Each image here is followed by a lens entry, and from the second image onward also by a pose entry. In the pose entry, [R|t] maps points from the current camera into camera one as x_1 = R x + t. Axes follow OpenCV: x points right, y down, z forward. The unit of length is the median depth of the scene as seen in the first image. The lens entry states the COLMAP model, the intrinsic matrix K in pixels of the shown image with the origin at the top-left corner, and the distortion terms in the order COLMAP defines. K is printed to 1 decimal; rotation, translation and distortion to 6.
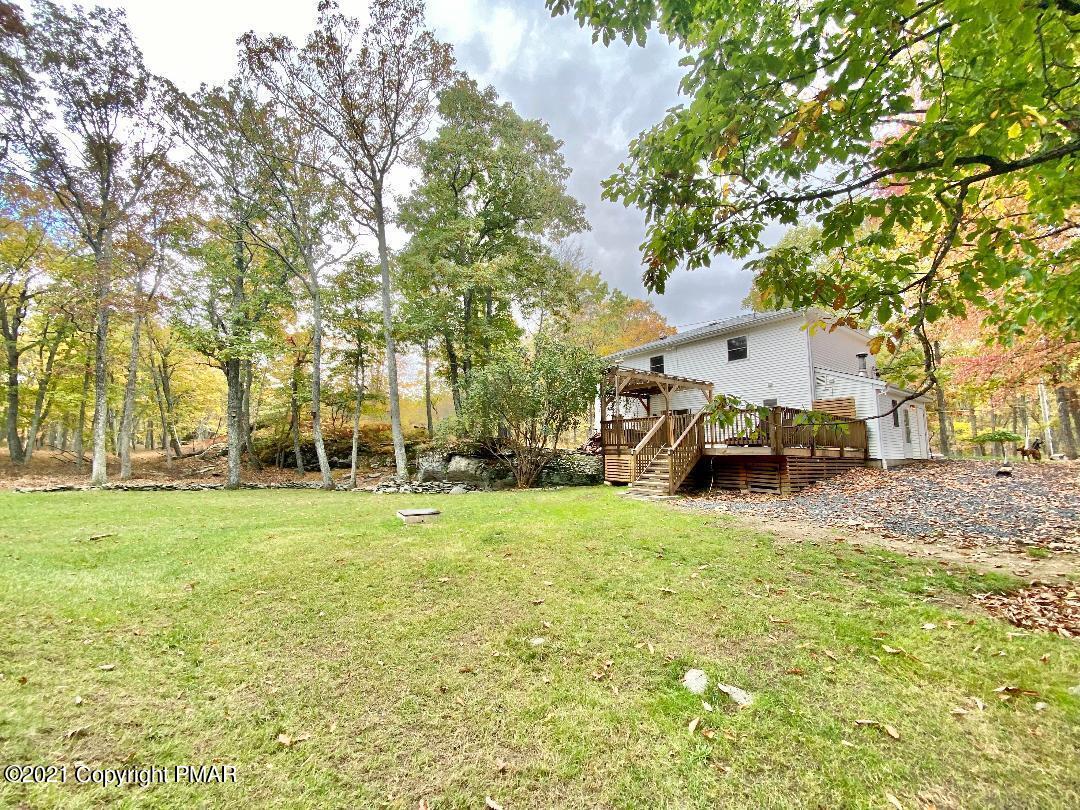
lens RADIAL K [[439.9, 0, 529.0], [0, 439.9, 414.3], [0, 0, 1]] dist [0.002825, -0.000225]
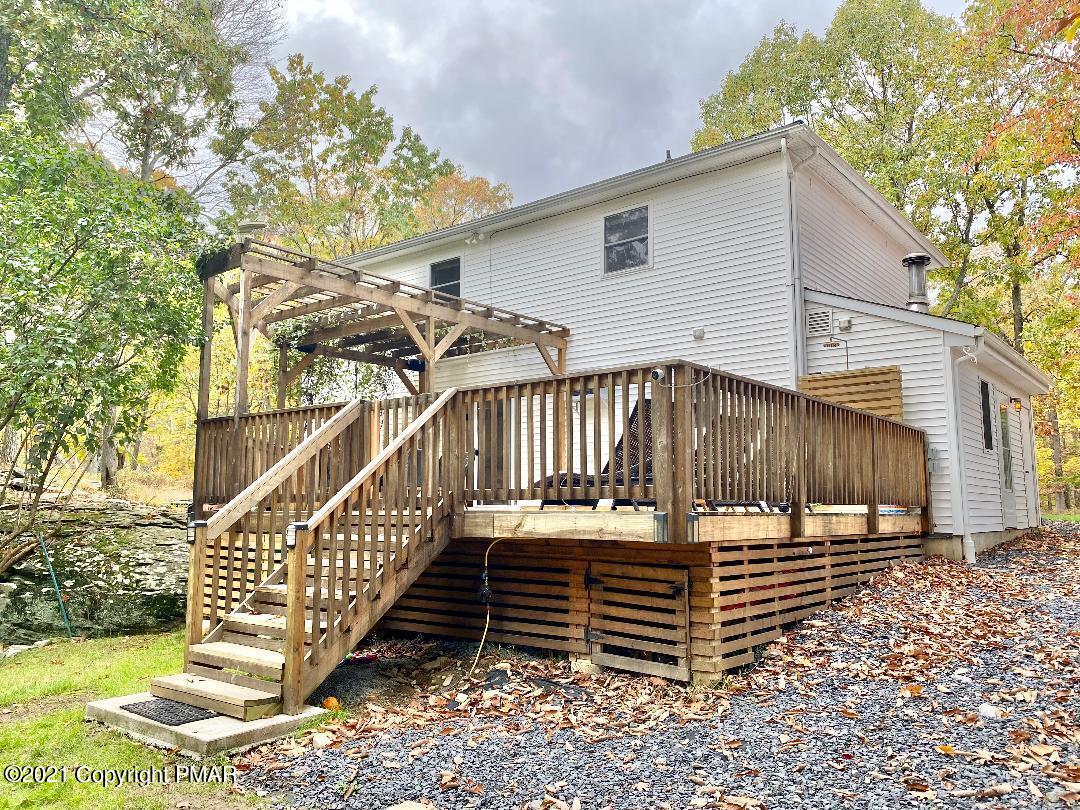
lens RADIAL K [[831.0, 0, 543.3], [0, 831.0, 404.3], [0, 0, 1]] dist [0.060885, 0.001493]
pose [[0.963996, 0.026549, 0.264590, 0.264854], [-0.019780, 0.999406, -0.028213, 0.017943], [-0.265182, 0.021963, 0.963948, 0.401141]]
